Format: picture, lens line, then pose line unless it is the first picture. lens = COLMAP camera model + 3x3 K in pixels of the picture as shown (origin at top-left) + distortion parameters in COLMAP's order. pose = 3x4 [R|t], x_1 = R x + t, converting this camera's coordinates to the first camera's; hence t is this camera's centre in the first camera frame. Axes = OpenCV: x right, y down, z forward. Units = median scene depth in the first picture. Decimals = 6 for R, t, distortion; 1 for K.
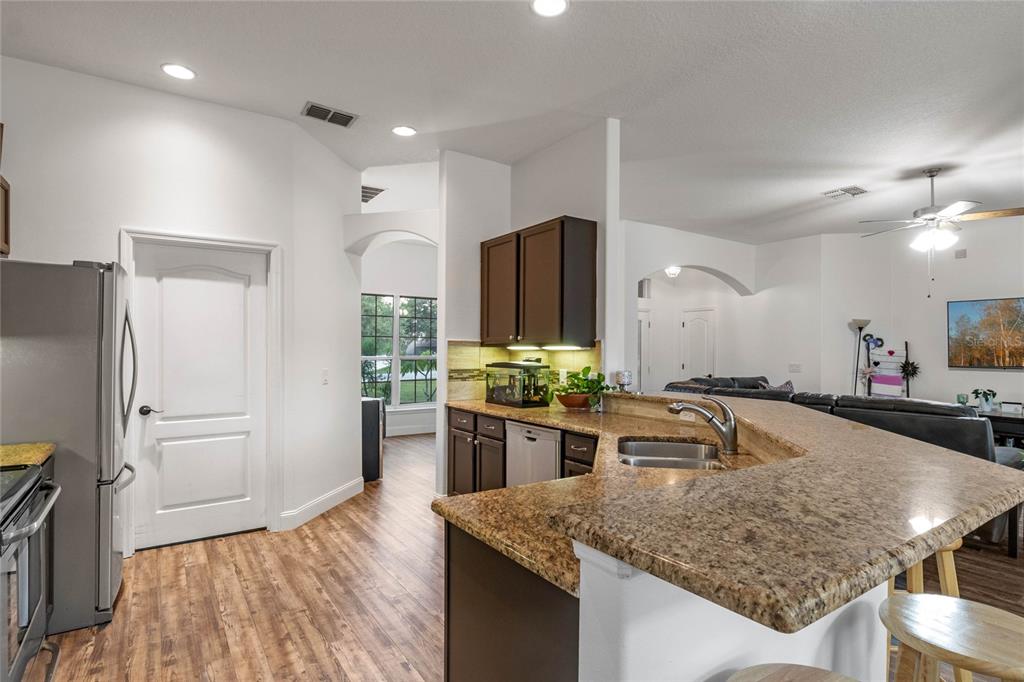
lens RADIAL K [[528.3, 0, 518.8], [0, 528.3, 344.7], [0, 0, 1]] dist [-0.003168, -0.001768]
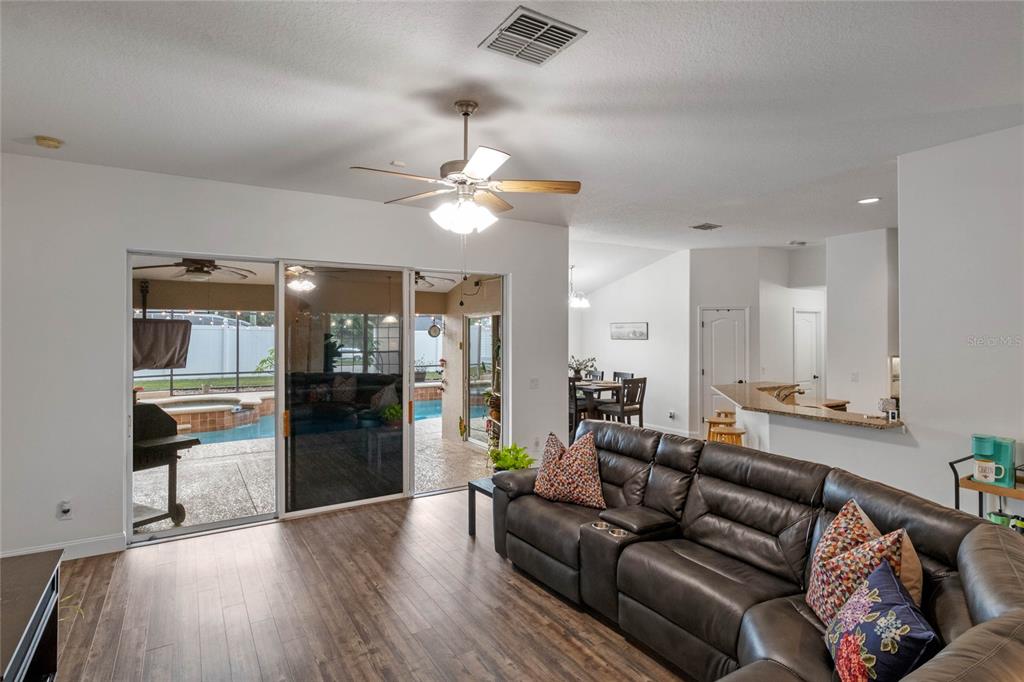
lens RADIAL K [[517.7, 0, 506.8], [0, 517.7, 330.4], [0, 0, 1]] dist [-0.001411, 0.000411]
pose [[-0.998300, -0.005877, 0.057983, 0.544365], [-0.006628, 0.999896, -0.012779, -0.042727], [-0.057902, -0.013142, -0.998236, 1.252998]]
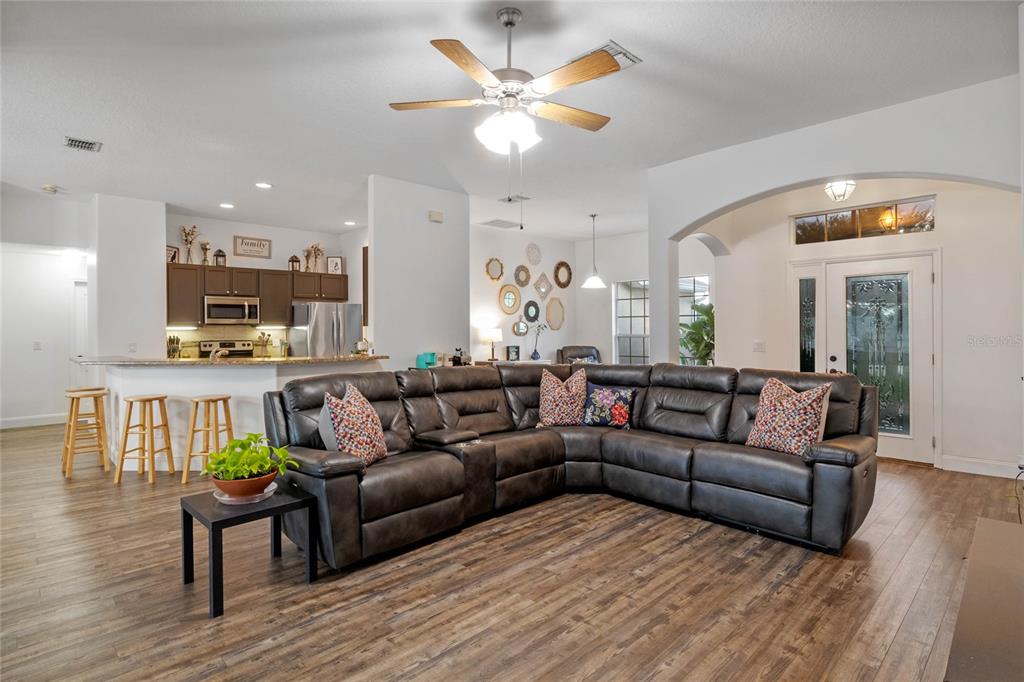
lens RADIAL K [[526.2, 0, 512.7], [0, 526.2, 331.1], [0, 0, 1]] dist [-0.014571, -0.000010]
pose [[0.161792, -0.004804, -0.986813, 1.055387], [0.015134, 0.999883, -0.002387, 0.018287], [0.986709, -0.014548, 0.161845, 0.704587]]
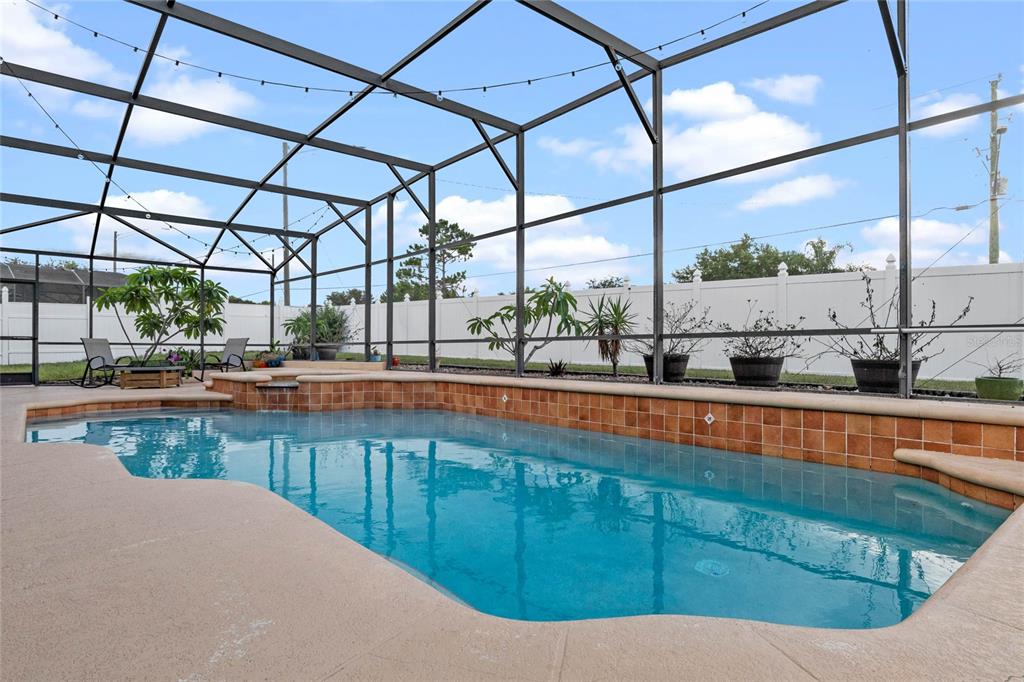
lens RADIAL K [[562.5, 0, 513.6], [0, 562.5, 342.6], [0, 0, 1]] dist [-0.002521, 0.000543]
pose [[-0.100405, 0.007353, 0.994920, 0.263403], [-0.008435, 0.999930, -0.008242, 0.129841], [-0.994911, -0.009220, -0.100336, -0.928080]]
